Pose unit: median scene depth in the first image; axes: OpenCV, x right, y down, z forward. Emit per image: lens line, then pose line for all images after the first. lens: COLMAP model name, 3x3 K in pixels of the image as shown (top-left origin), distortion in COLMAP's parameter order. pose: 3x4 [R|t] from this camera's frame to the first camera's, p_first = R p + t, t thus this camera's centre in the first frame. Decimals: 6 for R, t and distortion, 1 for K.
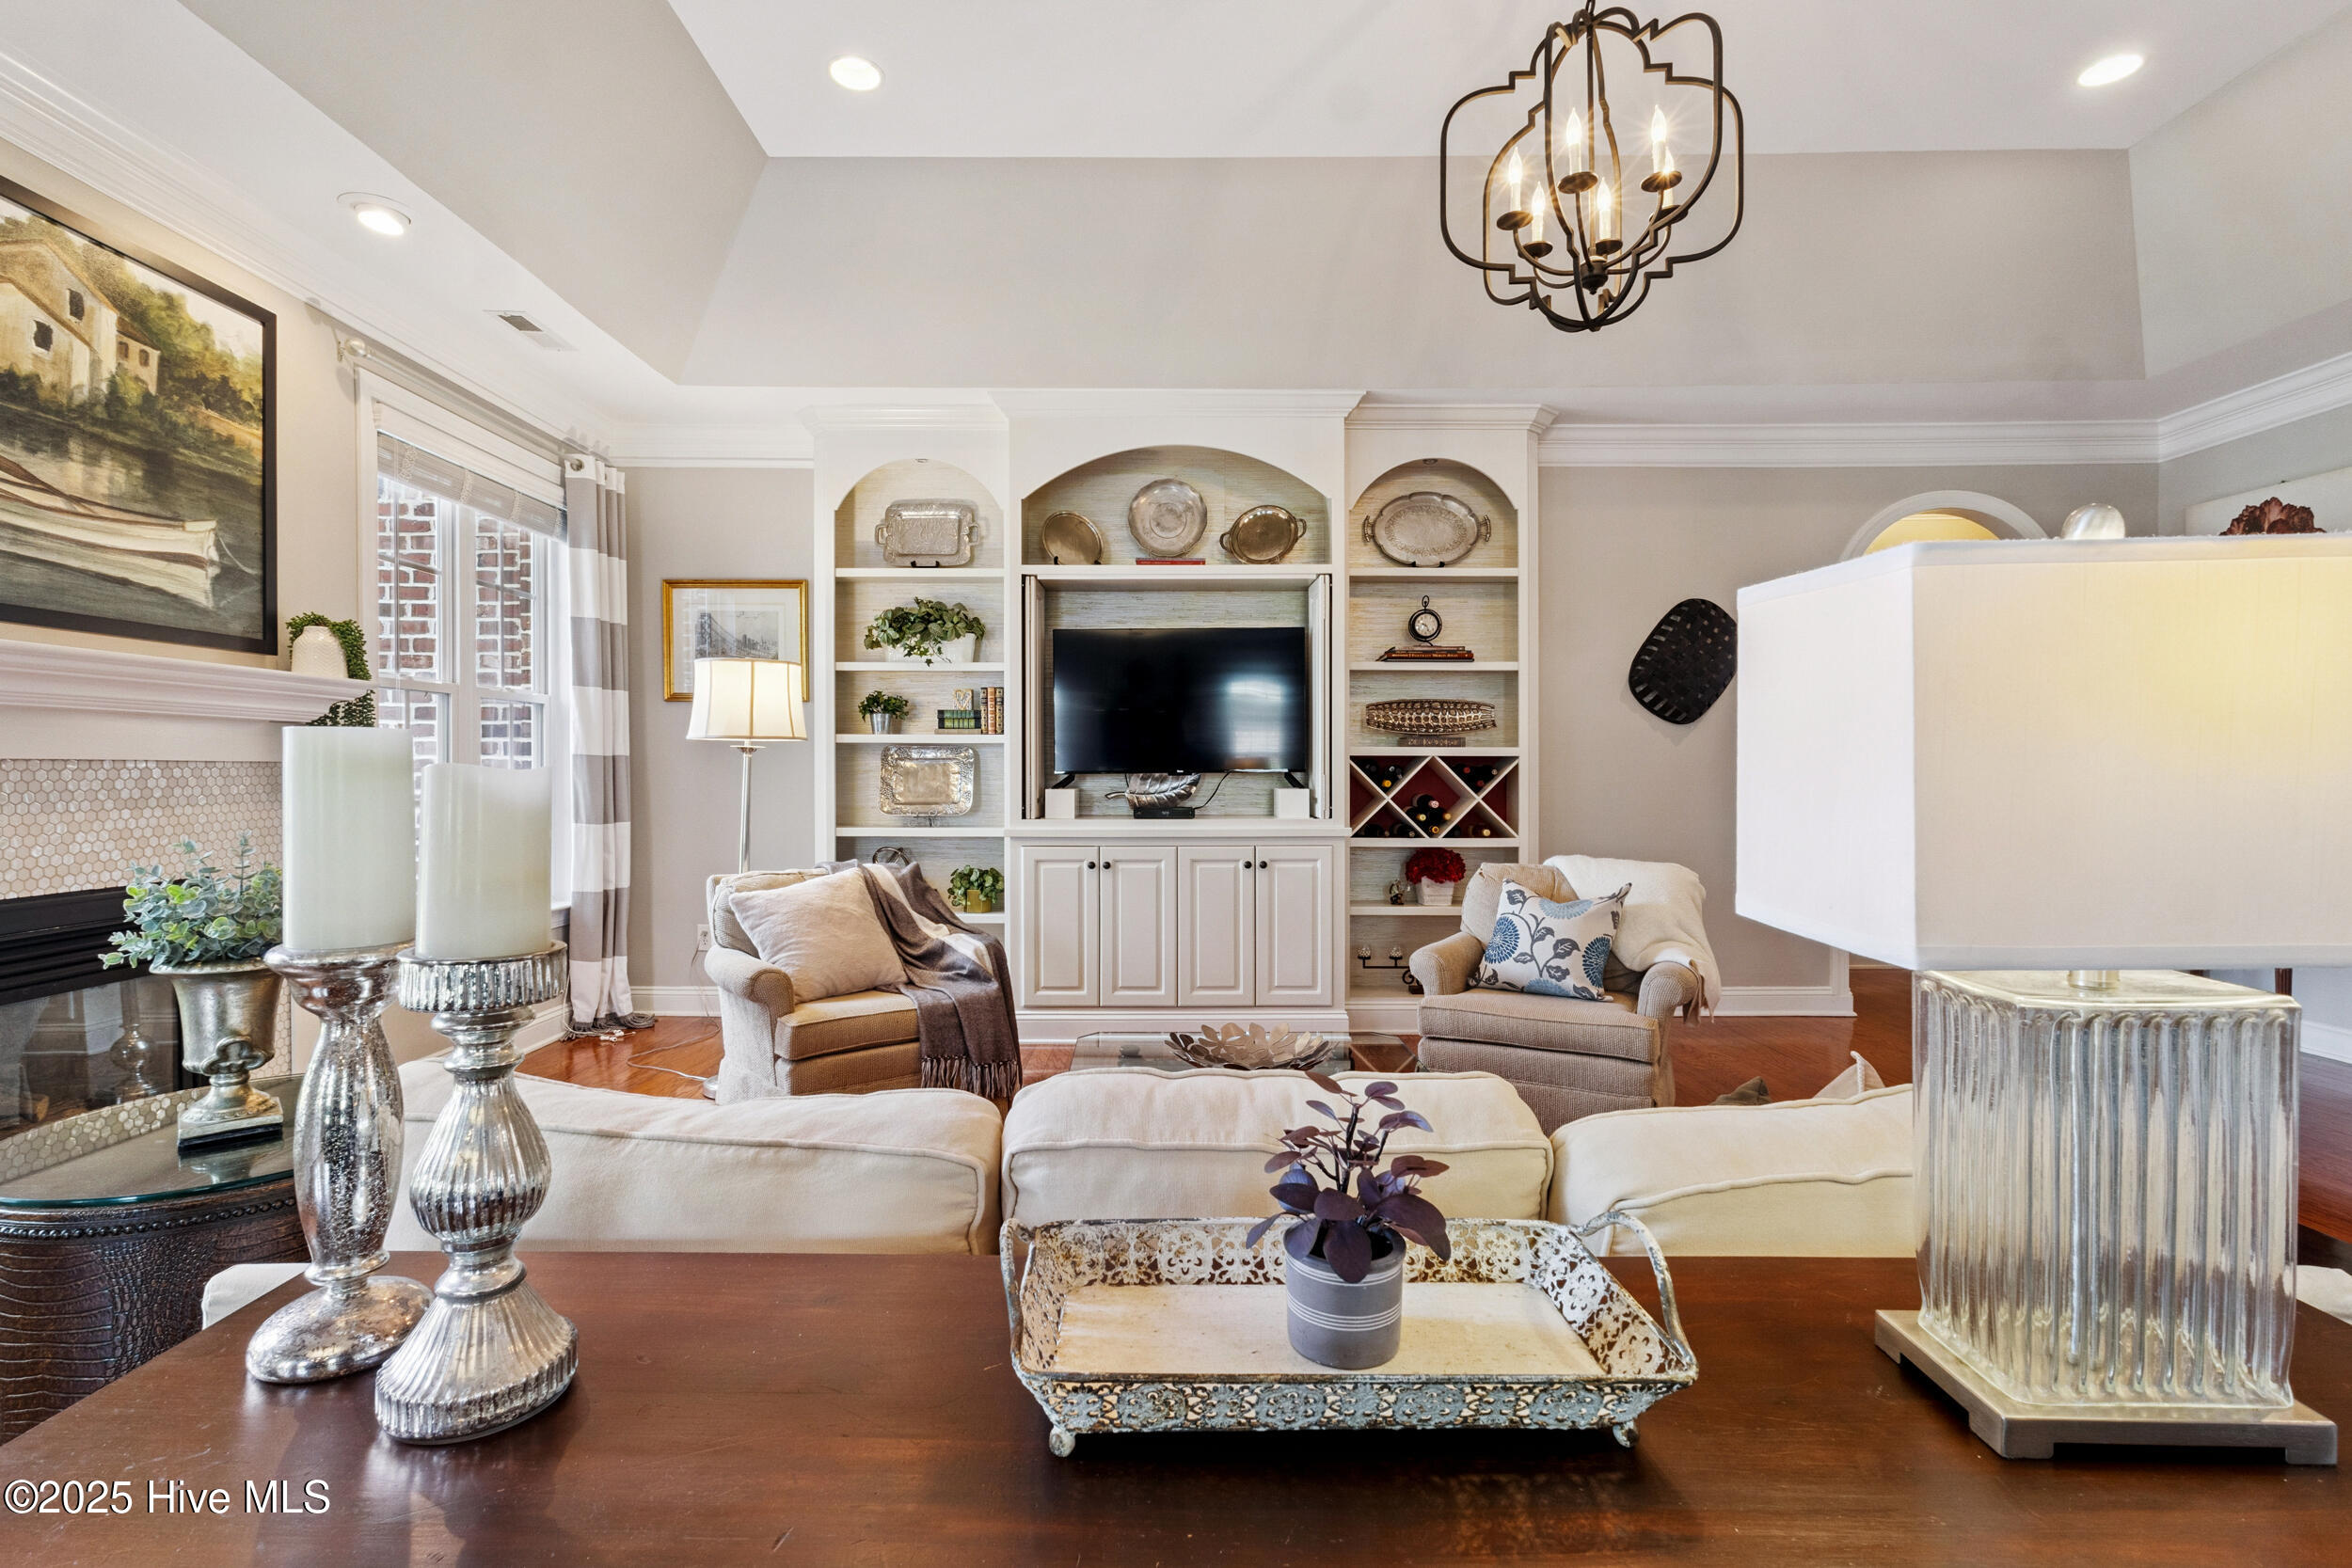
lens RADIAL K [[1083.3, 0, 1169.0], [0, 1083.3, 776.2], [0, 0, 1]] dist [-0.002441, 0.000174]
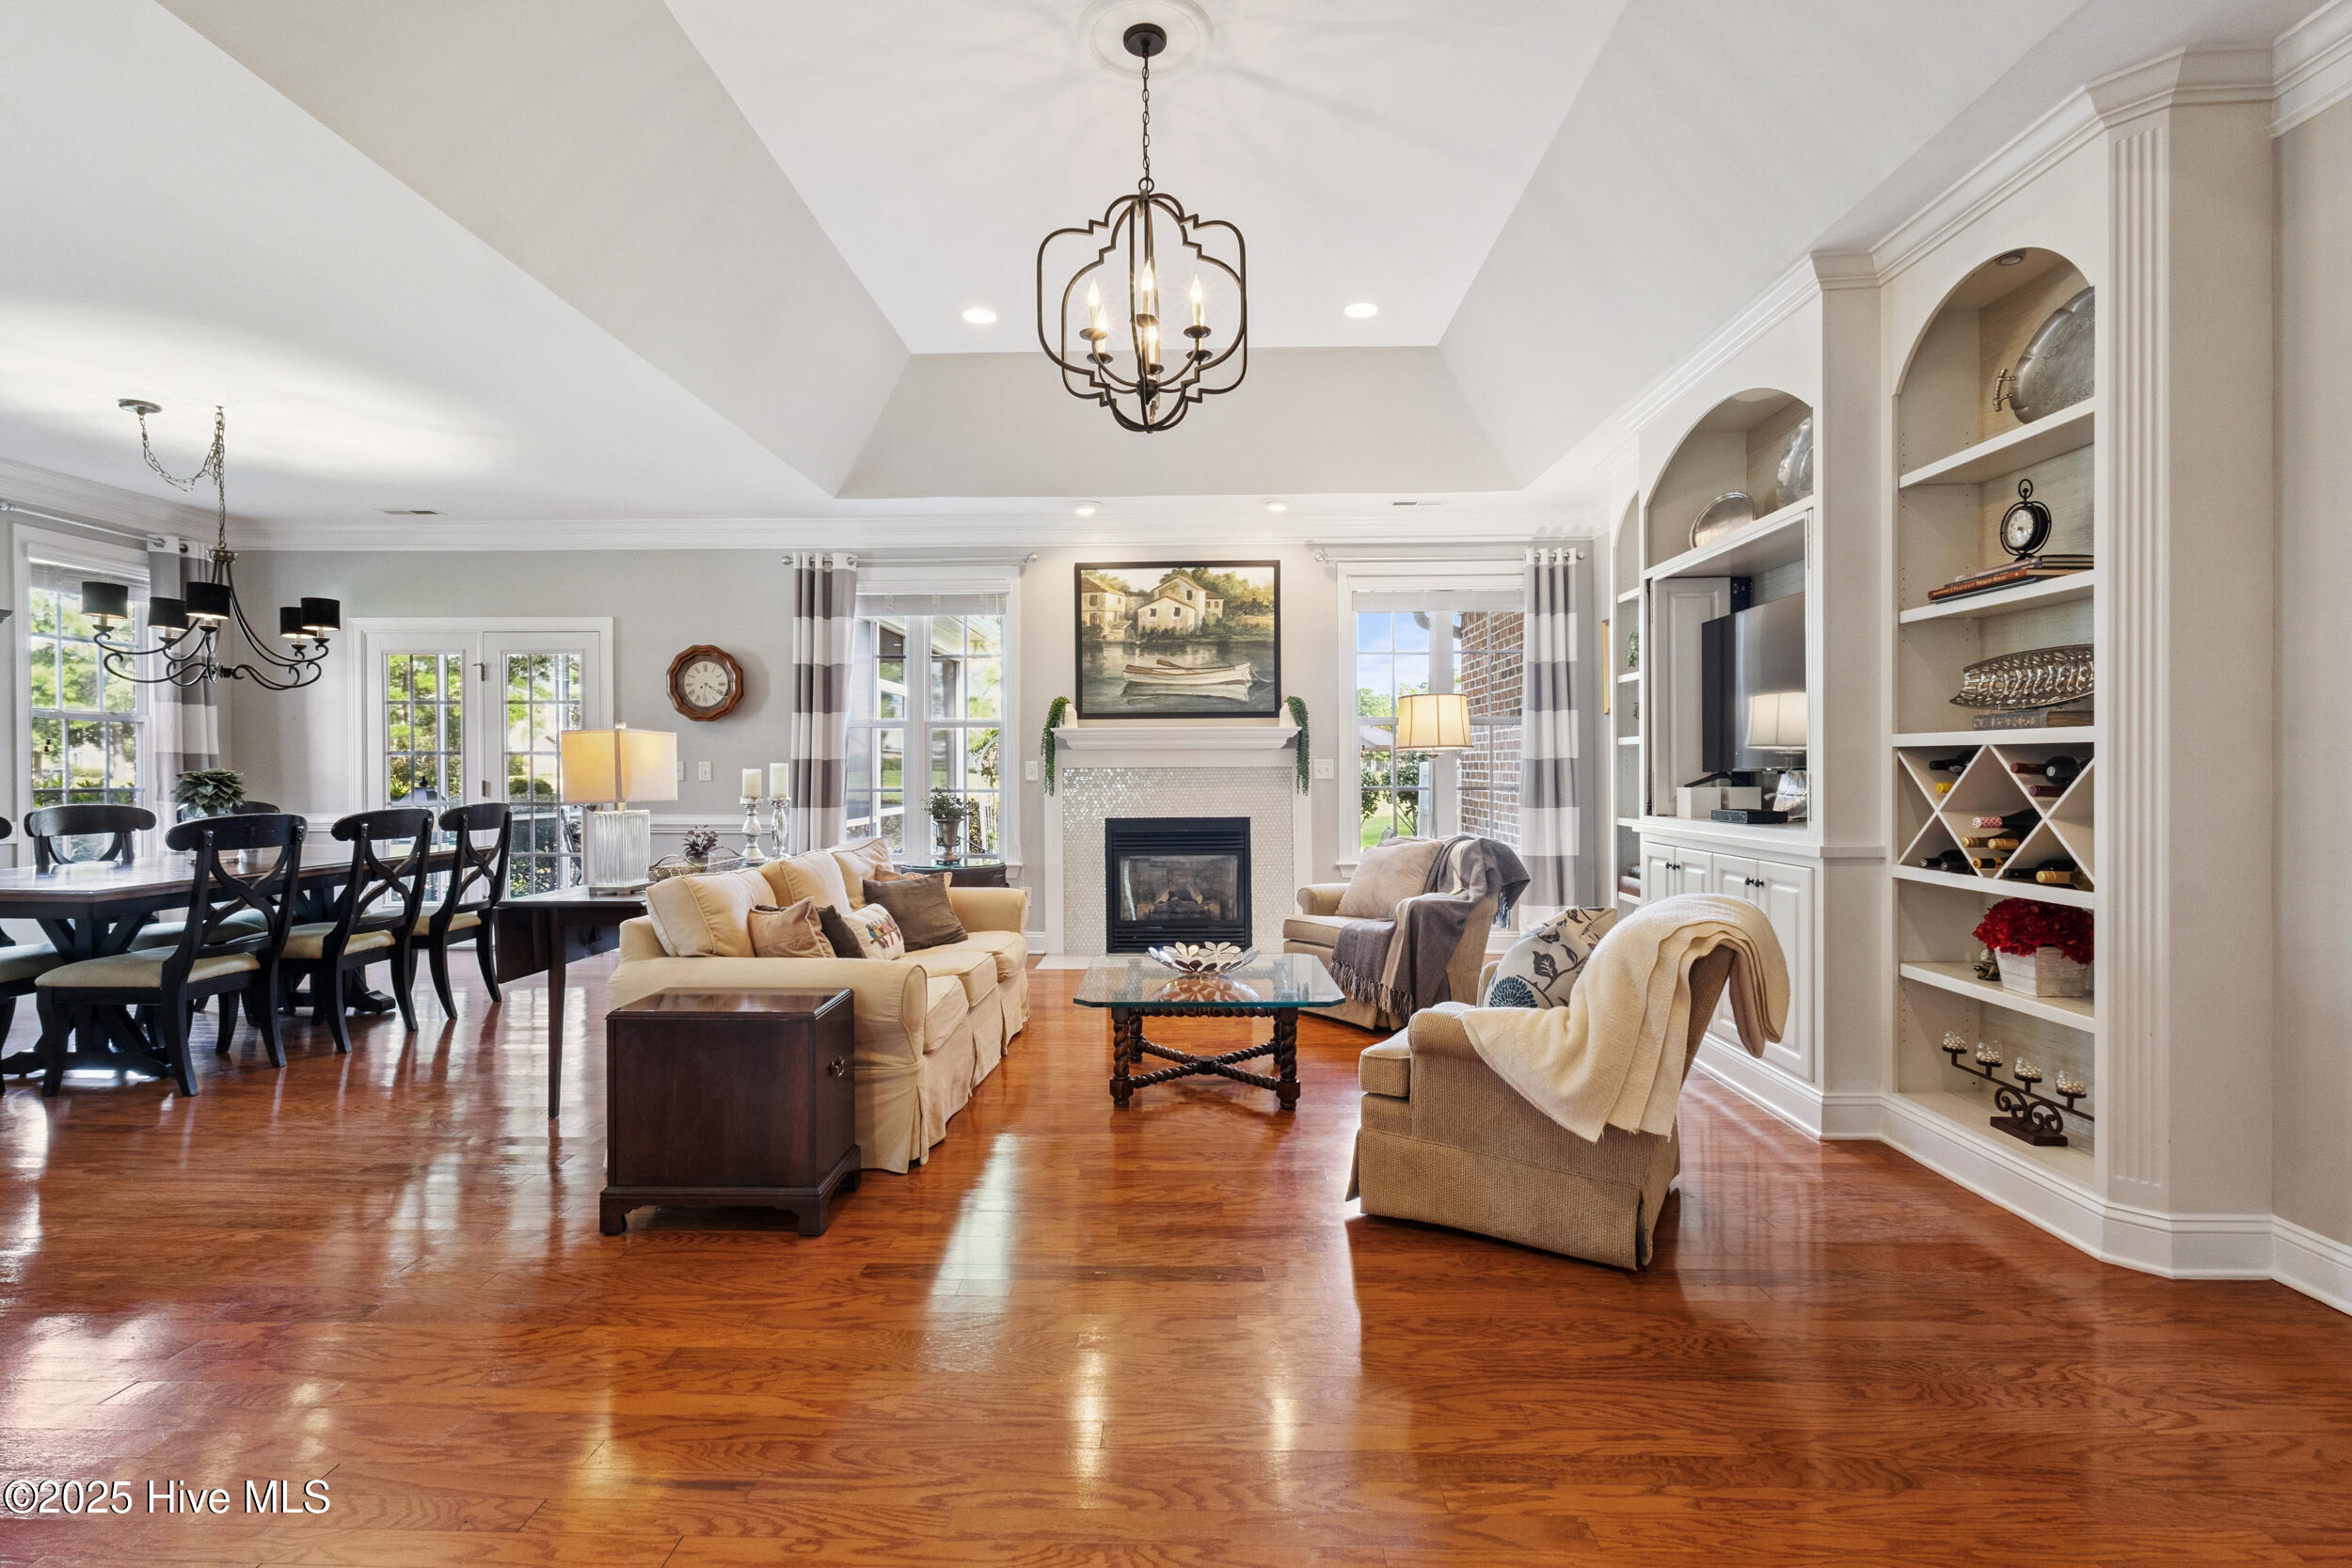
lens RADIAL K [[1083.3, 0, 1170.3], [0, 1083.3, 778.7], [0, 0, 1]] dist [-0.002441, 0.000174]
pose [[-0.023971, 0.006734, -0.999690, 1.446629], [-0.000749, 0.999977, 0.006754, -0.003984], [0.999712, 0.000910, -0.023965, 0.894192]]
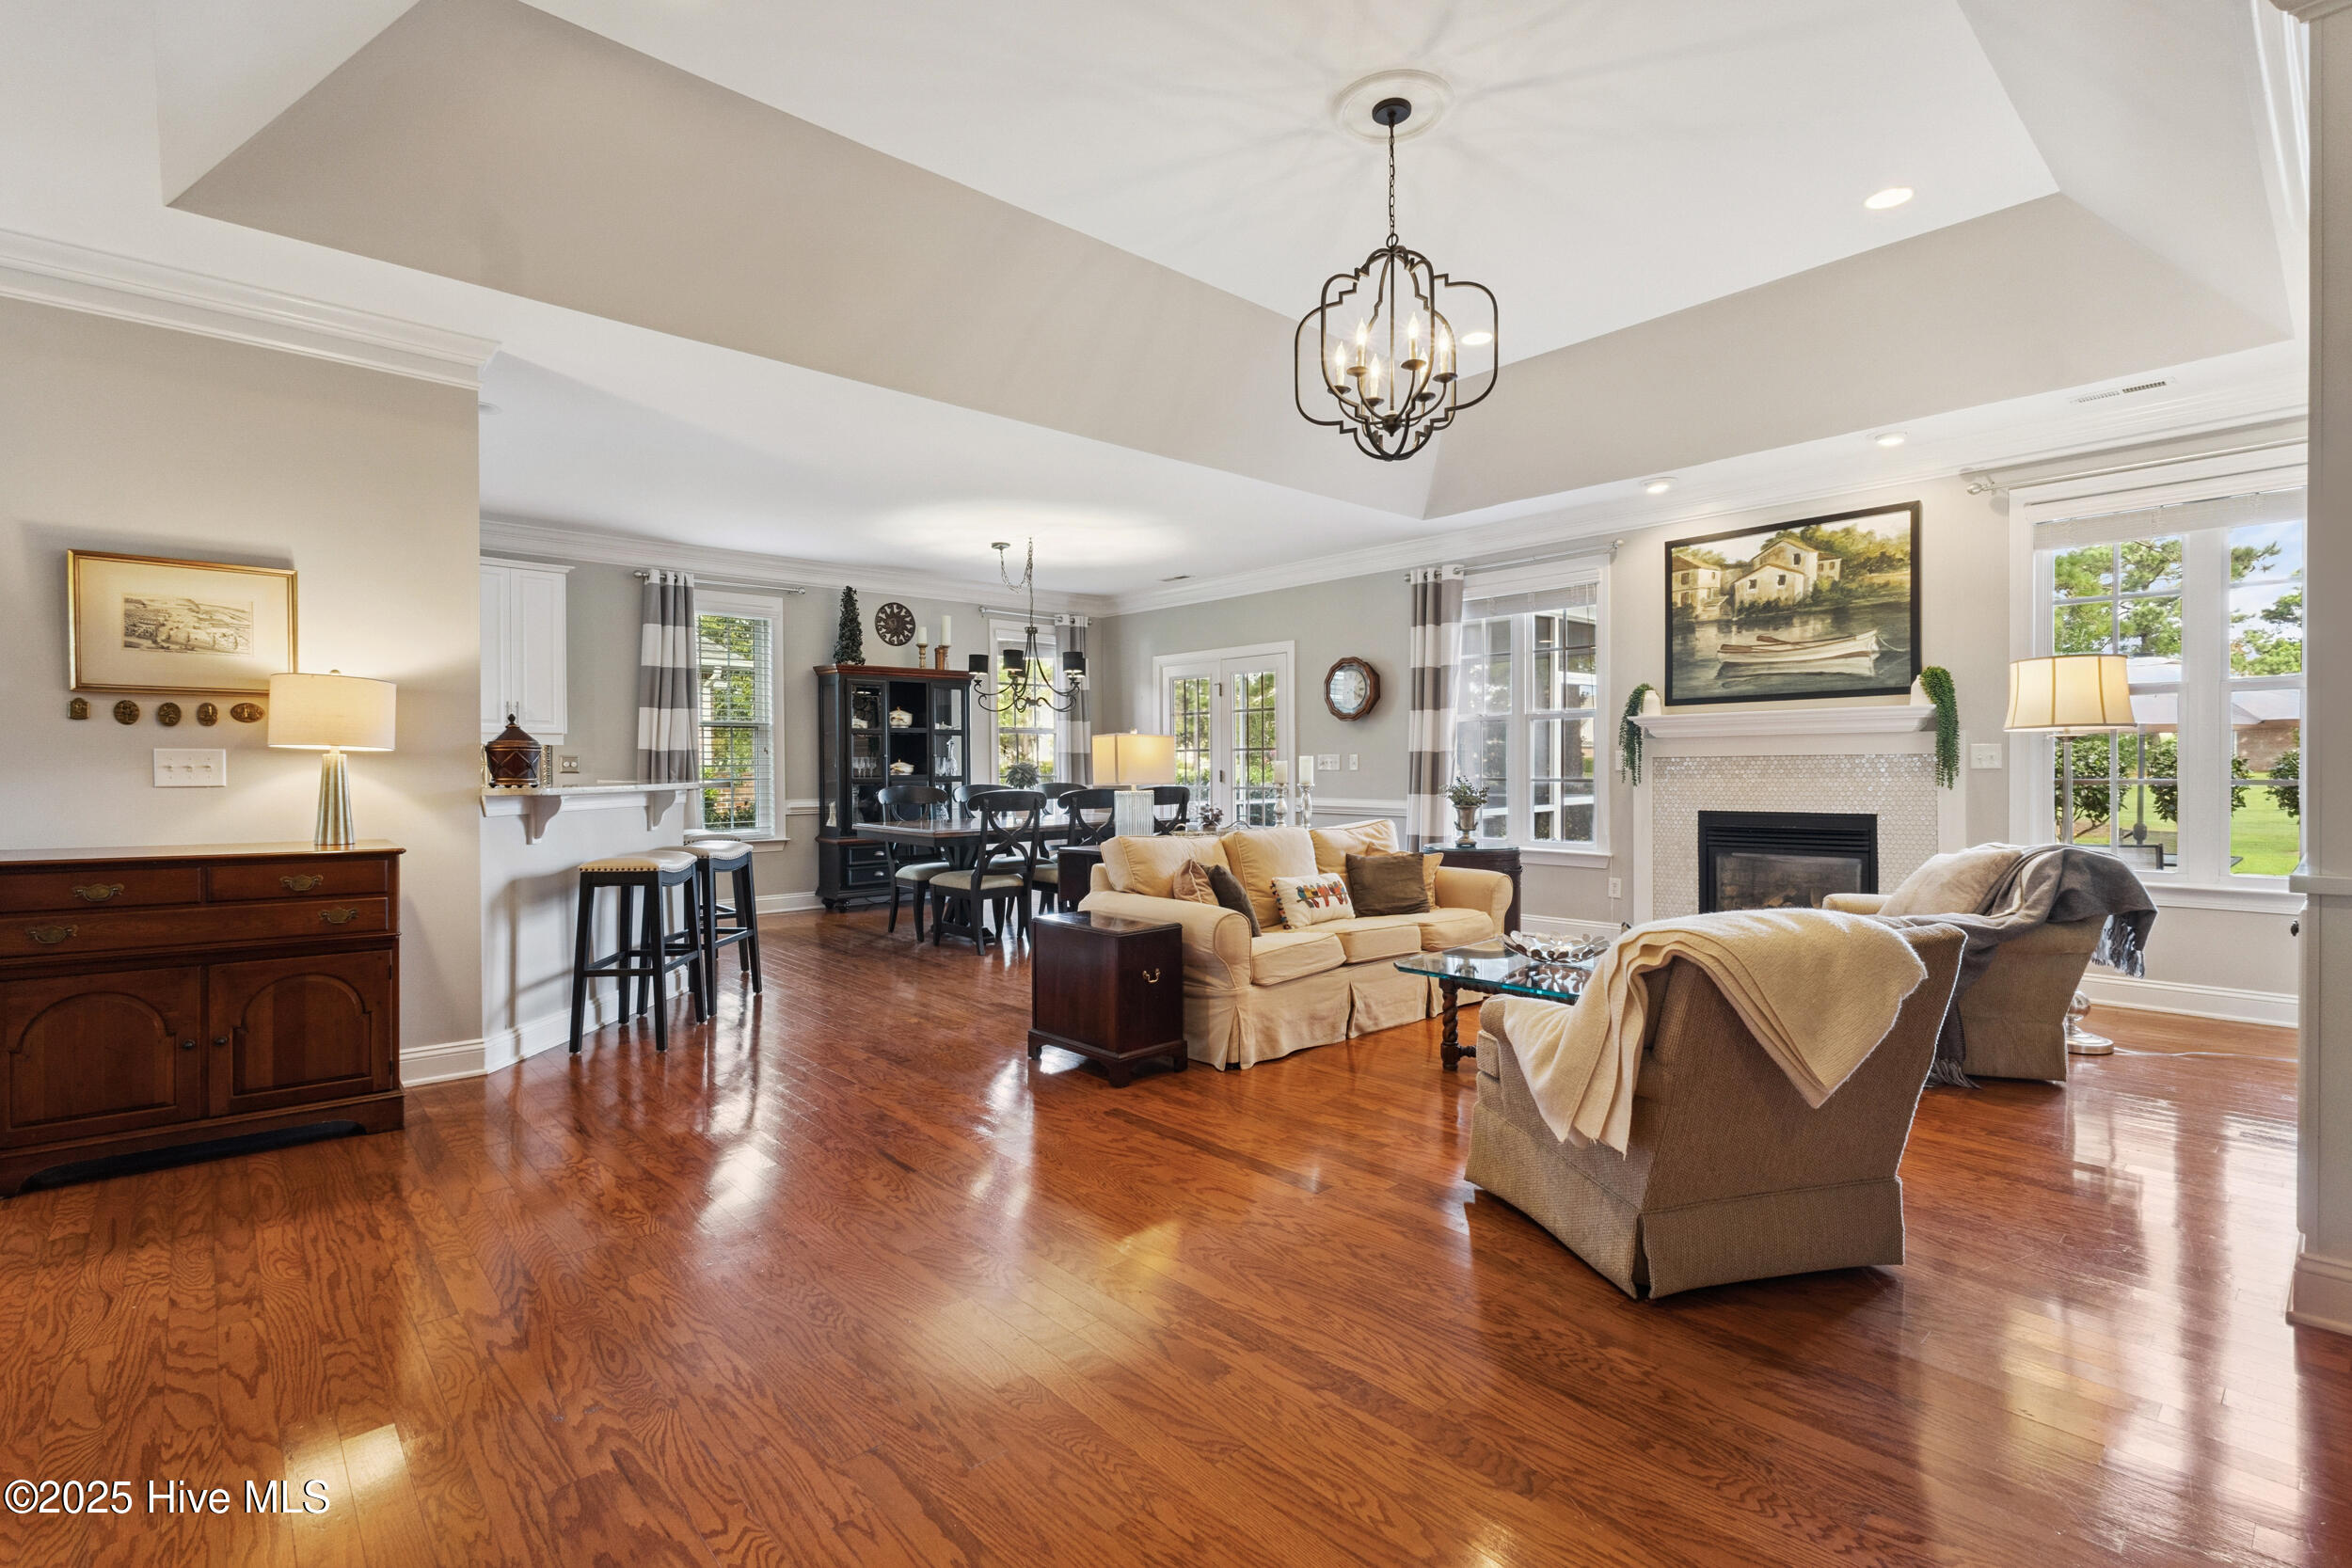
lens RADIAL K [[1083.3, 0, 1167.6], [0, 1083.3, 784.3], [0, 0, 1]] dist [-0.002441, 0.000174]
pose [[-0.744603, 0.017901, -0.667267, 1.367479], [0.005341, 0.999768, 0.020861, -0.007261], [0.667486, 0.011970, -0.744526, 1.612237]]
